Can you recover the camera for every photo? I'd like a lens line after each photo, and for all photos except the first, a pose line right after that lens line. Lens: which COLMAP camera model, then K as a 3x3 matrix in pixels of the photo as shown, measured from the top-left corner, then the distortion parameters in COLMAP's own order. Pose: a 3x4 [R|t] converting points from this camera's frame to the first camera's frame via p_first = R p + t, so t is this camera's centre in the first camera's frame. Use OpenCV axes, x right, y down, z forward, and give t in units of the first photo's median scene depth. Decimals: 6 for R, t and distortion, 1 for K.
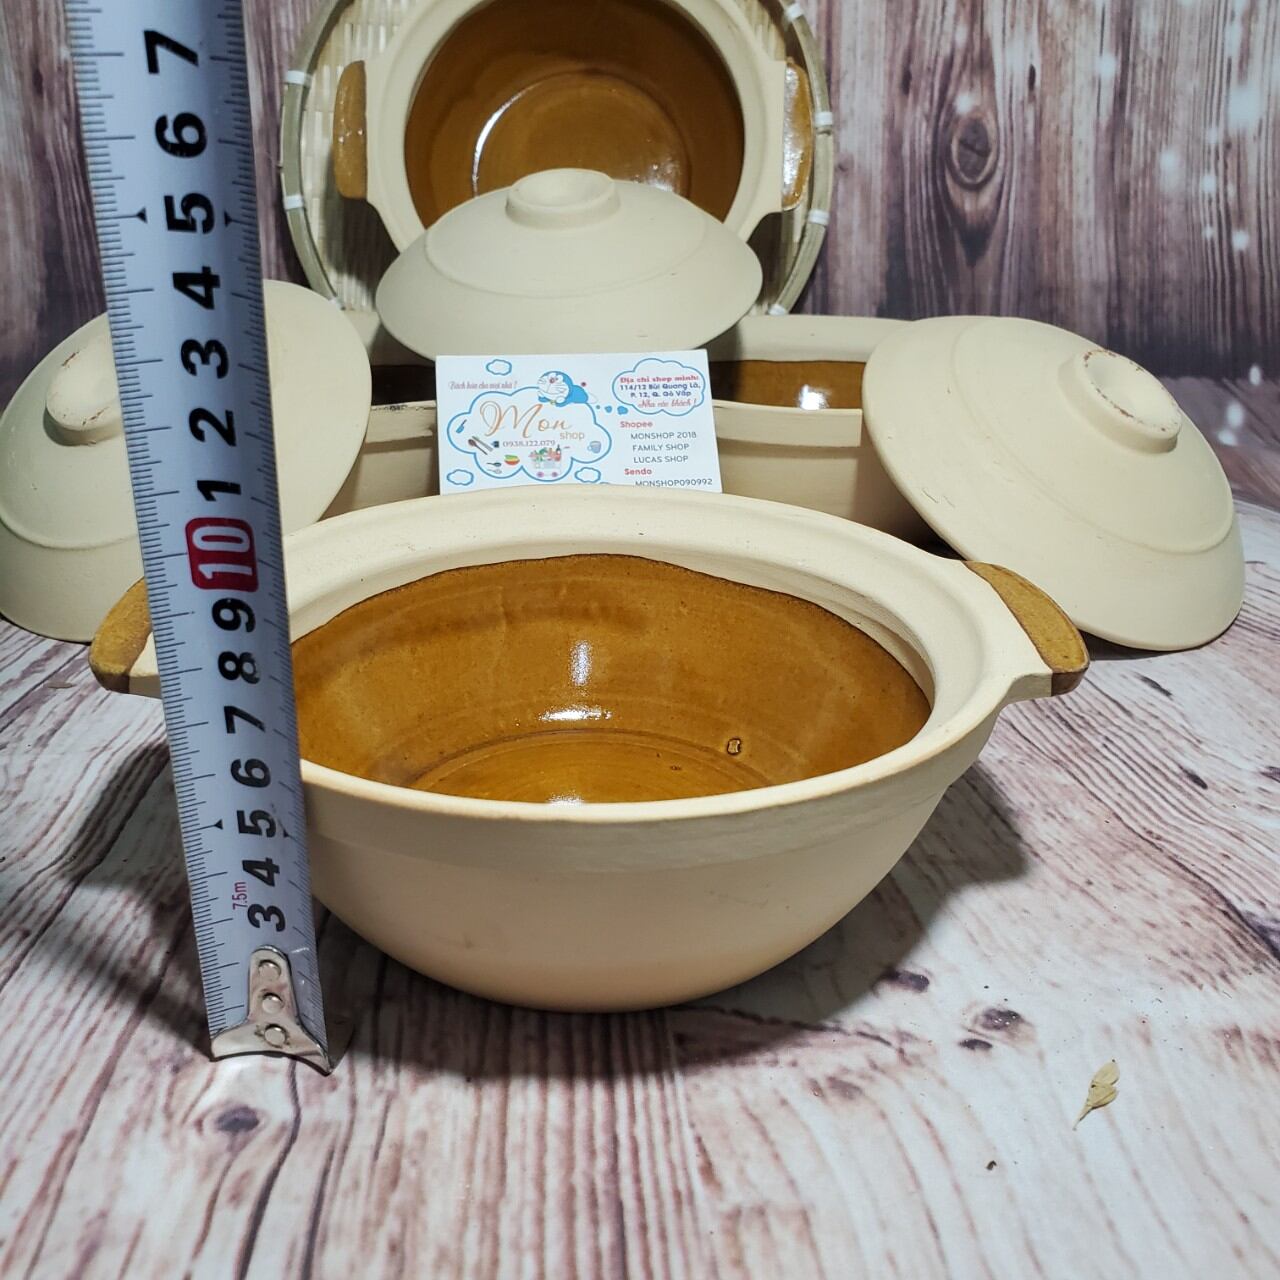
lens RADIAL K [[1360.3, 0, 627.2], [0, 1360.3, 625.6], [0, 0, 1]] dist [-0.059112, 0.097992]
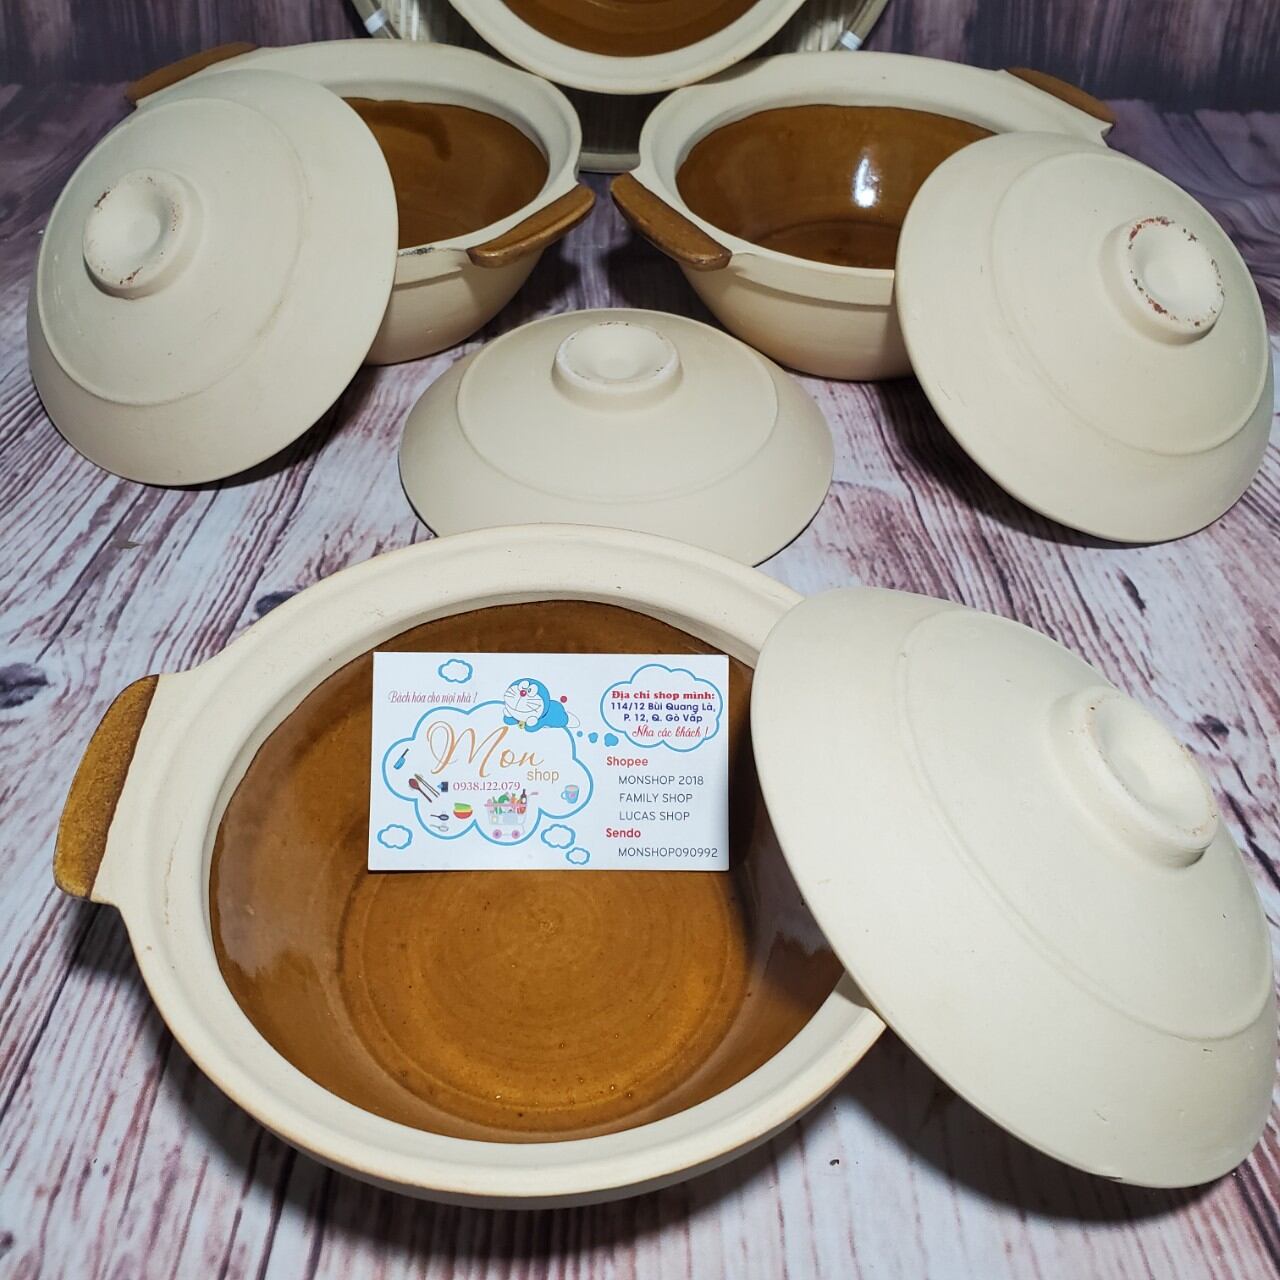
lens RADIAL K [[1360.3, 0, 627.2], [0, 1360.3, 625.6], [0, 0, 1]] dist [-0.059112, 0.097992]
pose [[0.996018, 0.059457, -0.066423, 0.045356], [-0.029465, 0.922789, 0.384177, -0.214560], [0.084137, -0.380690, 0.920867, -0.010071]]
